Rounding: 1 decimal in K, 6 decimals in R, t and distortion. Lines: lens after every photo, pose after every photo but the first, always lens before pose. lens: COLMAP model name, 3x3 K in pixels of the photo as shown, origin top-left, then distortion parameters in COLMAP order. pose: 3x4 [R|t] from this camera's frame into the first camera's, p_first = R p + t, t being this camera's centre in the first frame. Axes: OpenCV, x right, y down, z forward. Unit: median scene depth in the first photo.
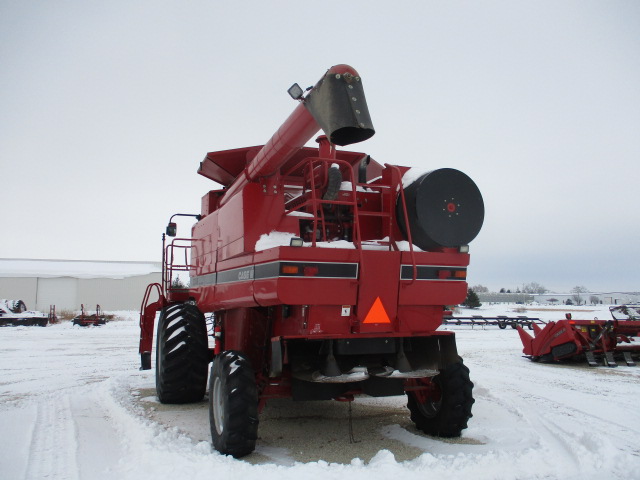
lens RADIAL K [[525.2, 0, 319.4], [0, 525.2, 236.9], [0, 0, 1]] dist [-0.015231, 0.002072]
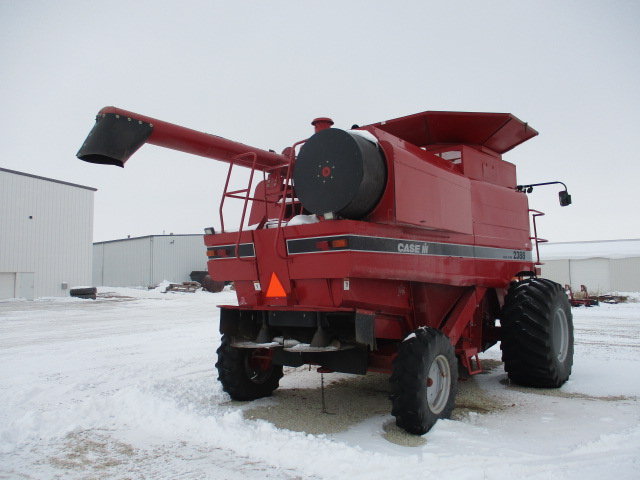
lens RADIAL K [[525.2, 0, 319.4], [0, 525.2, 236.9], [0, 0, 1]] dist [-0.015231, 0.002072]
pose [[0.516770, -0.088395, -0.851549, 0.983838], [0.117403, 0.992575, -0.031788, 0.081651], [0.848036, -0.083548, 0.523311, 0.488846]]
